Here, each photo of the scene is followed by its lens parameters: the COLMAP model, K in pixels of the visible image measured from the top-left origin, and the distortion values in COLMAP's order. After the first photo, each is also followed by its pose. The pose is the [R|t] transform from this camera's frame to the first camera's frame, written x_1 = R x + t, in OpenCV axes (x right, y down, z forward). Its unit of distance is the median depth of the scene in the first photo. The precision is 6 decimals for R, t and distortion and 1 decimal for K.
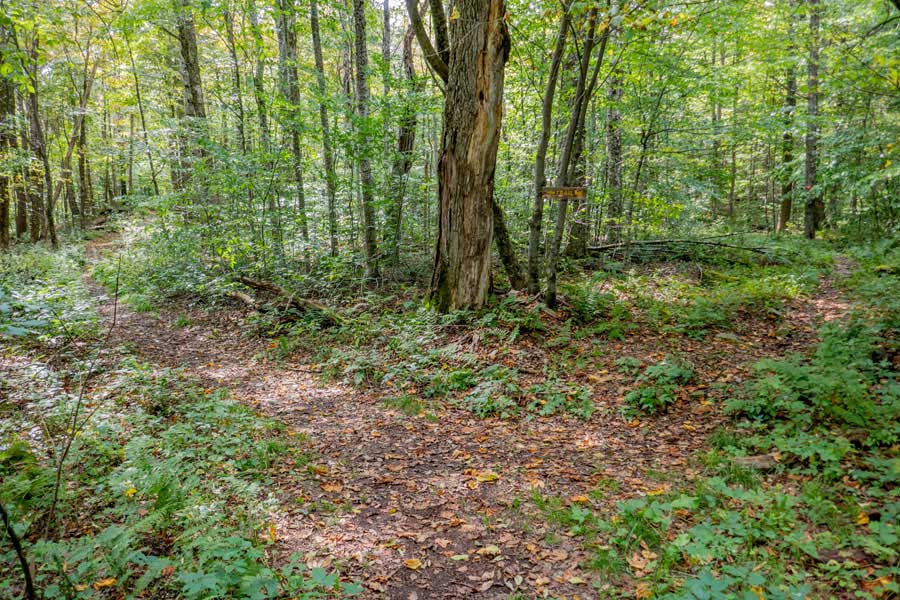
lens RADIAL K [[650.9, 0, 449.6], [0, 650.9, 298.9], [0, 0, 1]] dist [-0.004890, 0.002671]
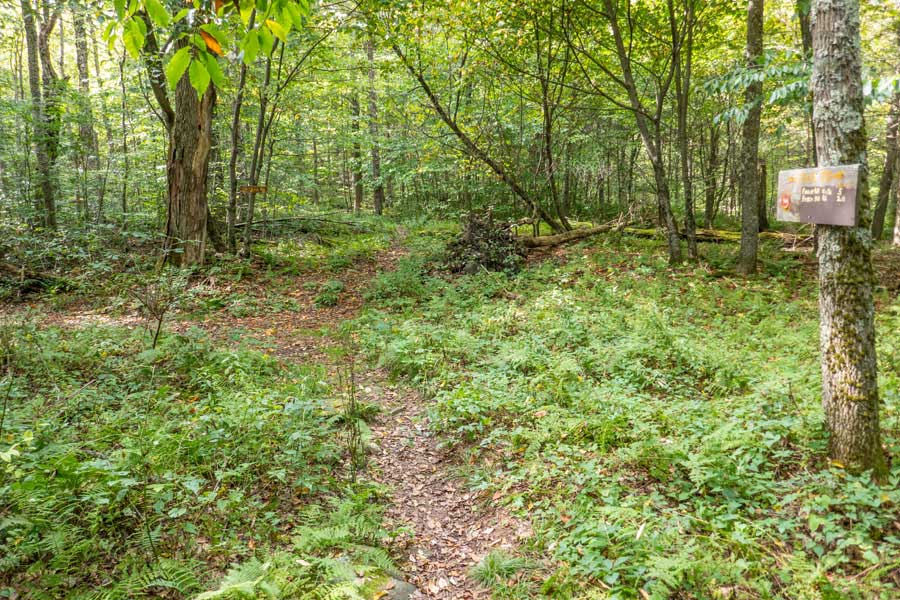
lens RADIAL K [[650.9, 0, 449.7], [0, 650.9, 300.1], [0, 0, 1]] dist [-0.004890, 0.002671]
pose [[0.810287, -0.094215, 0.578410, -0.313515], [0.075270, 0.995549, 0.056716, 0.044944], [-0.581179, -0.002419, 0.813772, -0.480079]]
